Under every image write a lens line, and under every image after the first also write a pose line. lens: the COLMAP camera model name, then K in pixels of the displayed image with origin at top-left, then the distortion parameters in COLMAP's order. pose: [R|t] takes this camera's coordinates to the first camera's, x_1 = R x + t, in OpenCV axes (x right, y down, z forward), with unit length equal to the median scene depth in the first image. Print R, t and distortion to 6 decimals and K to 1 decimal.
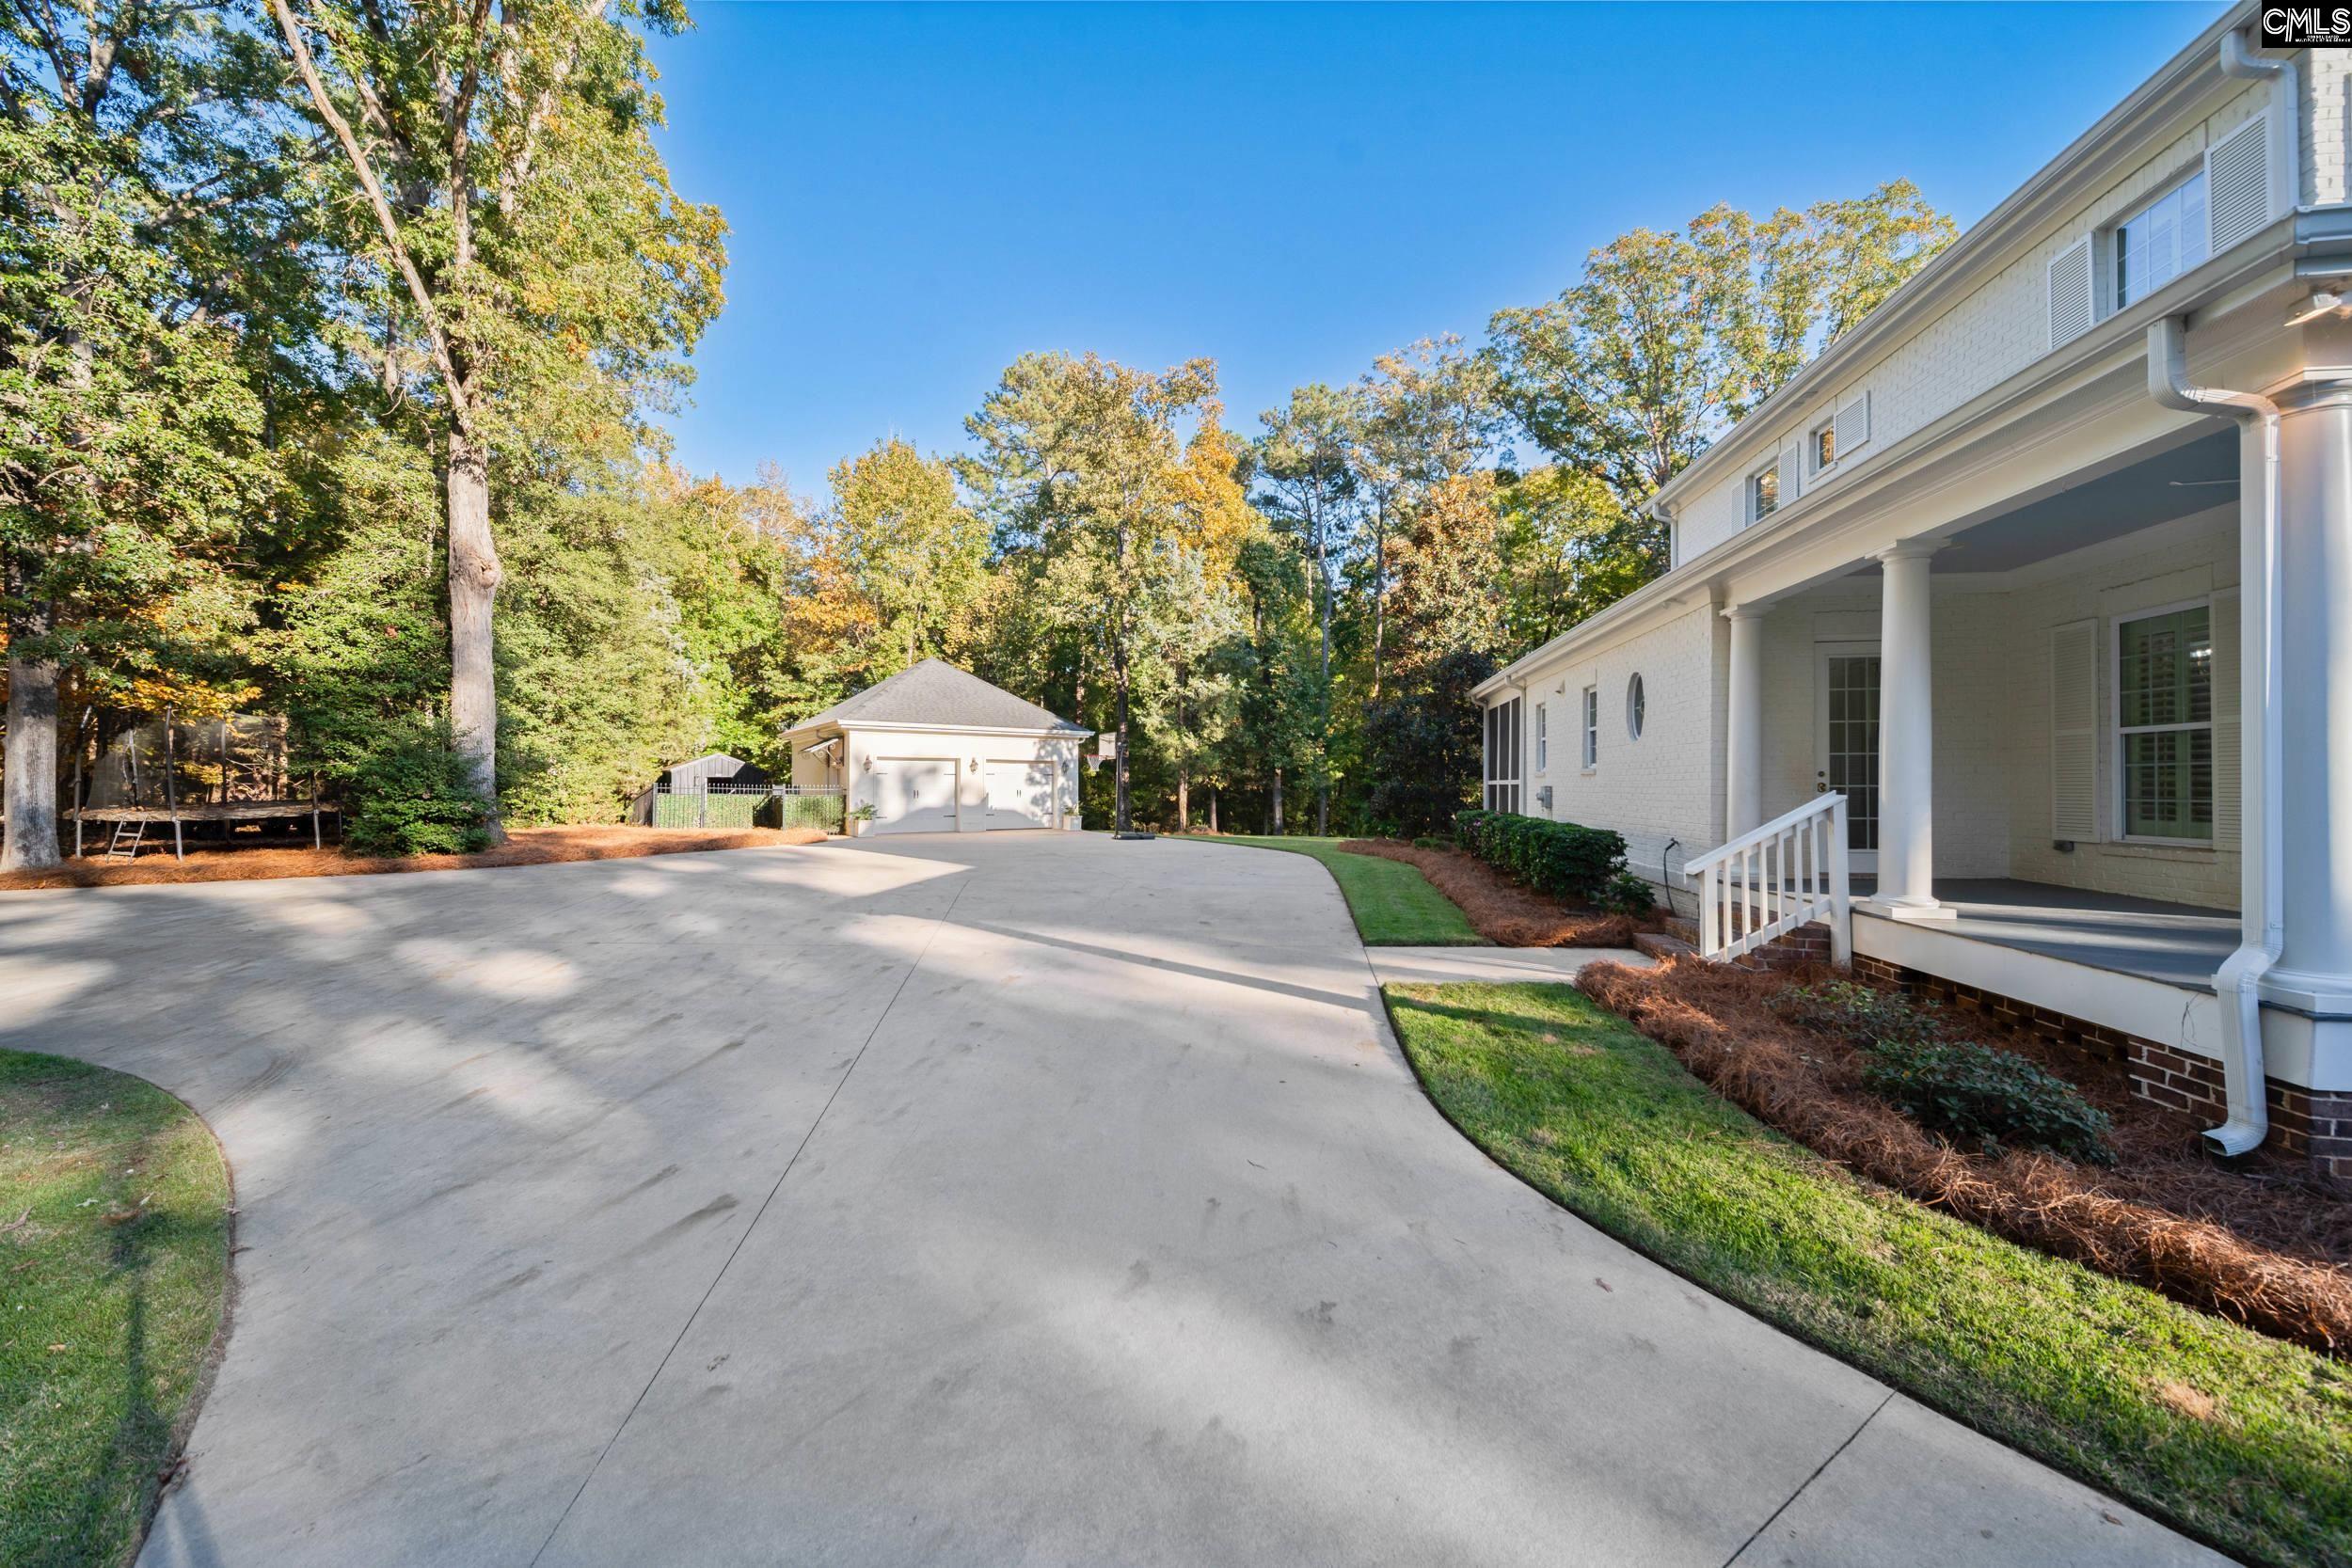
lens RADIAL K [[827.7, 0, 1171.8], [0, 827.7, 769.1], [0, 0, 1]] dist [-0.000899, -0.000082]
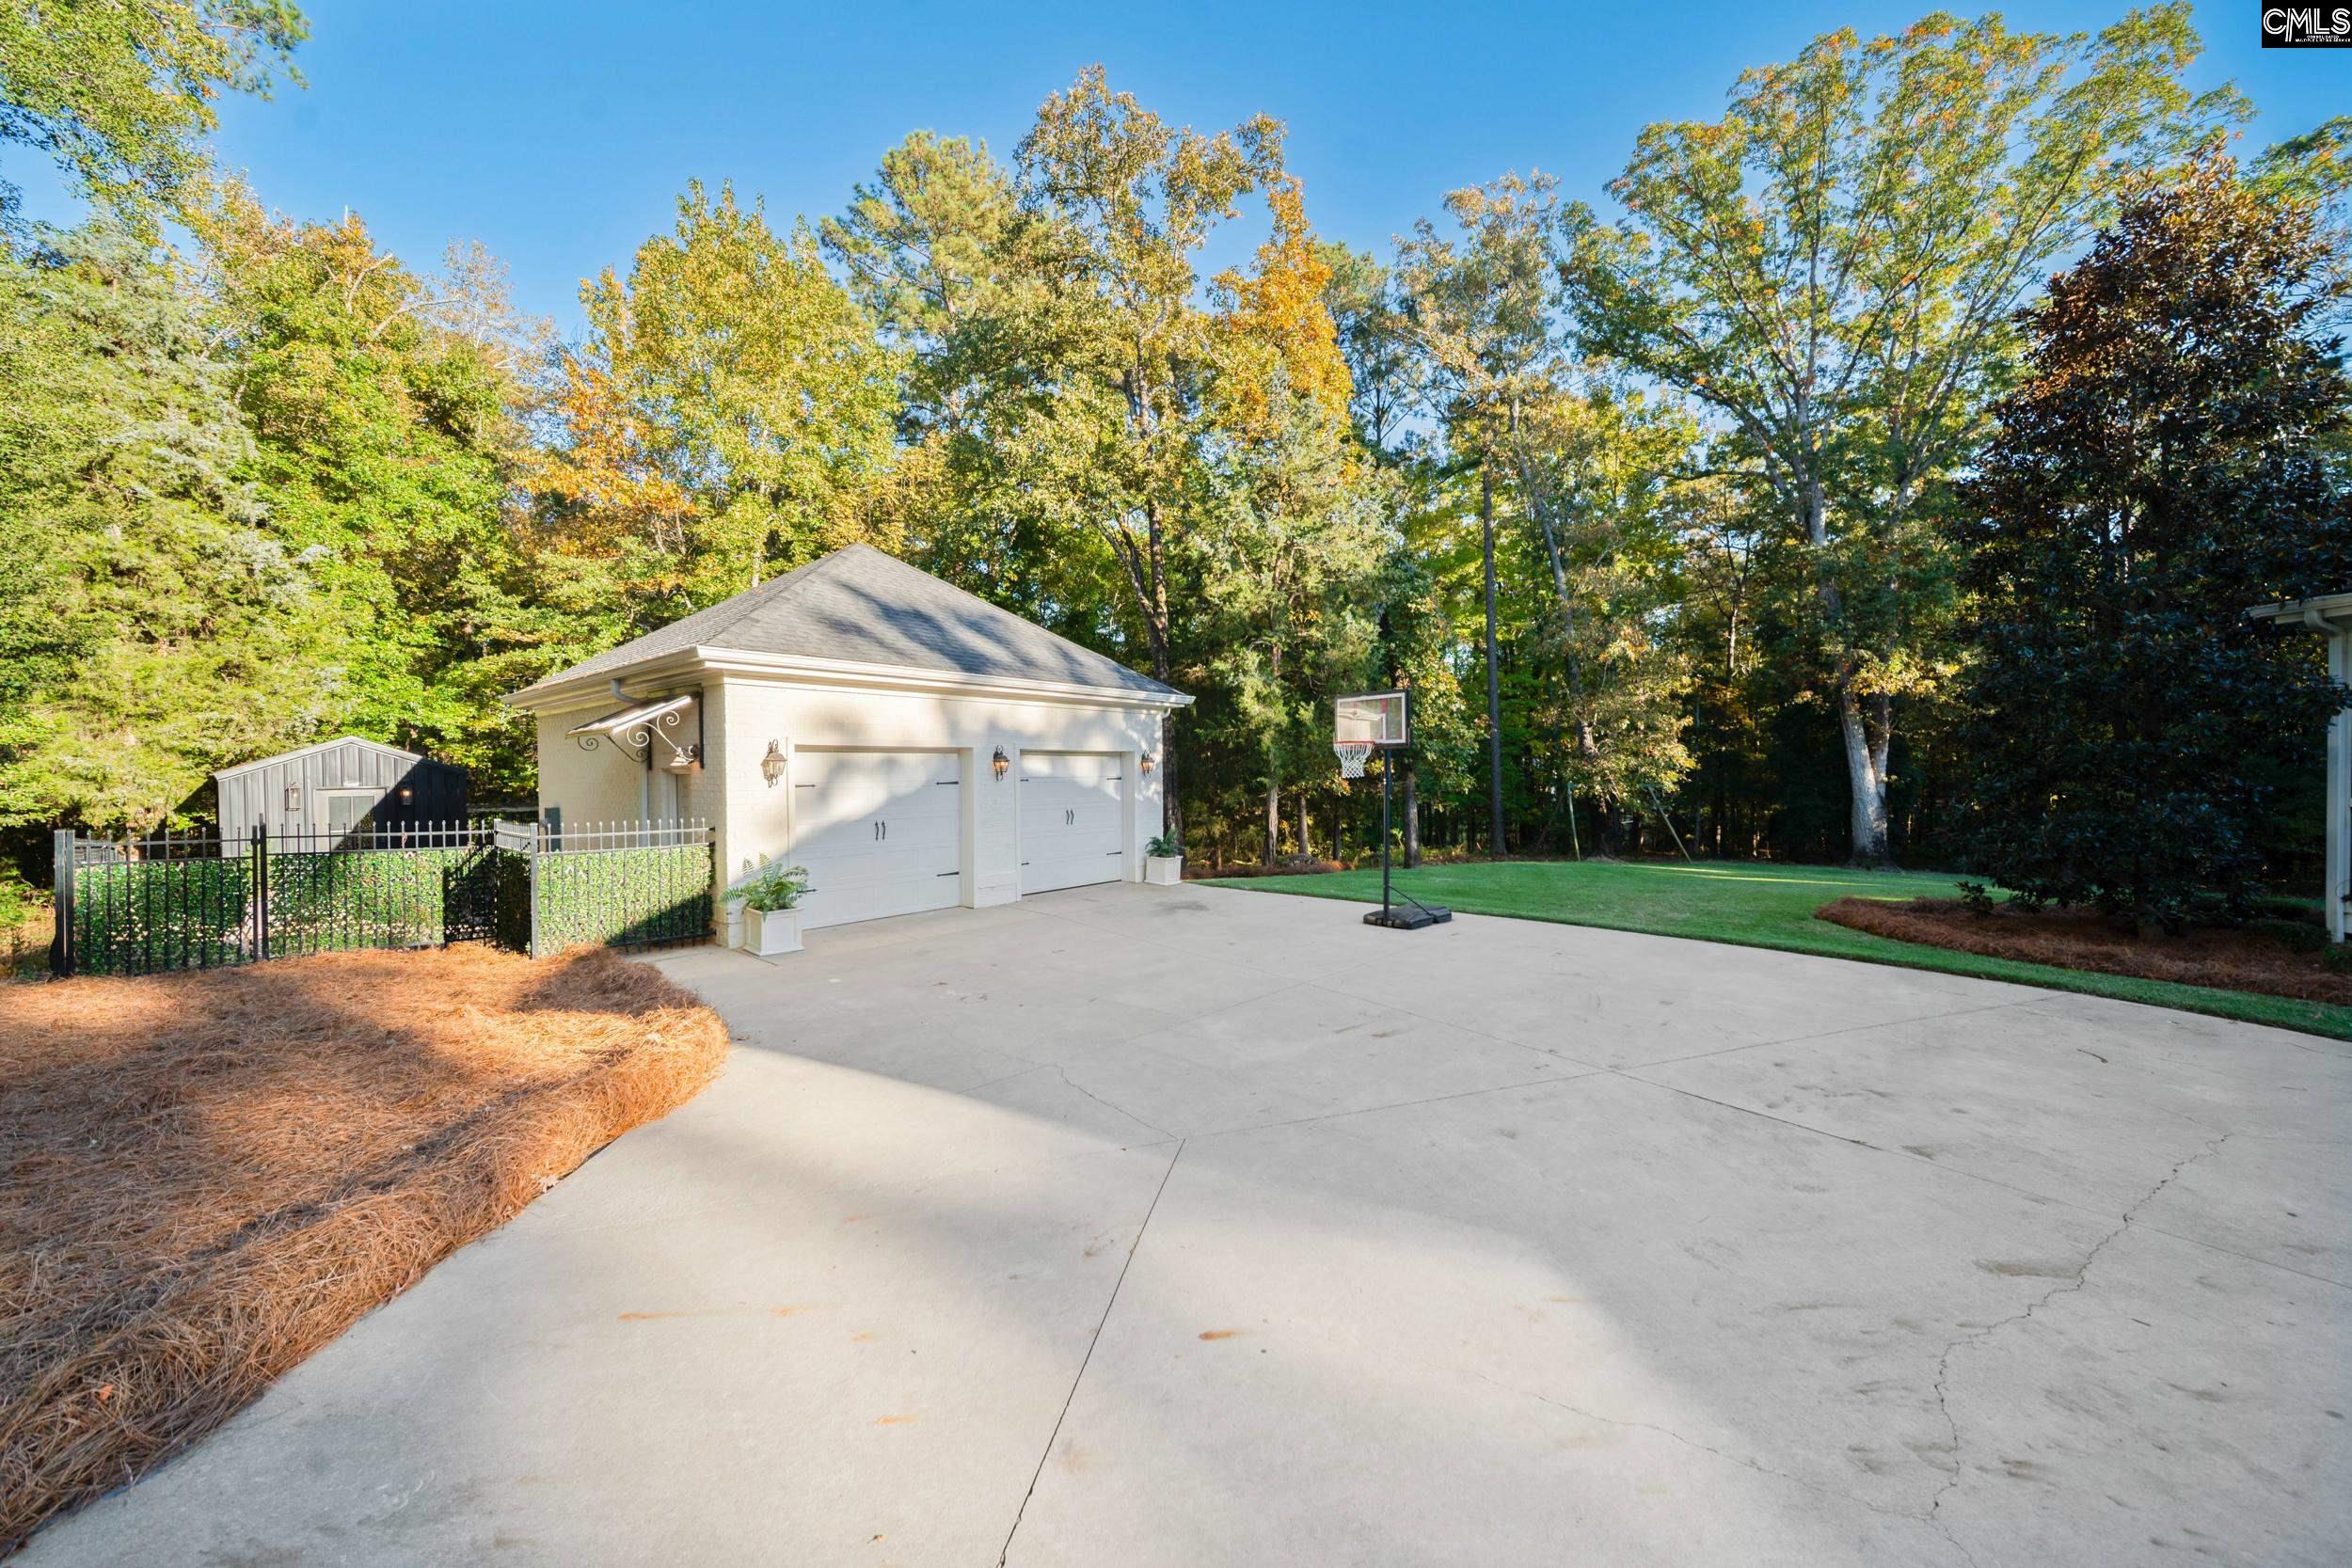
lens RADIAL K [[827.7, 0, 1171.8], [0, 827.7, 769.1], [0, 0, 1]] dist [-0.000899, -0.000082]
pose [[0.969880, -0.008246, 0.243444, -0.188494], [0.003557, 0.999800, 0.019695, -0.007006], [-0.243558, -0.018236, 0.969715, 0.383882]]
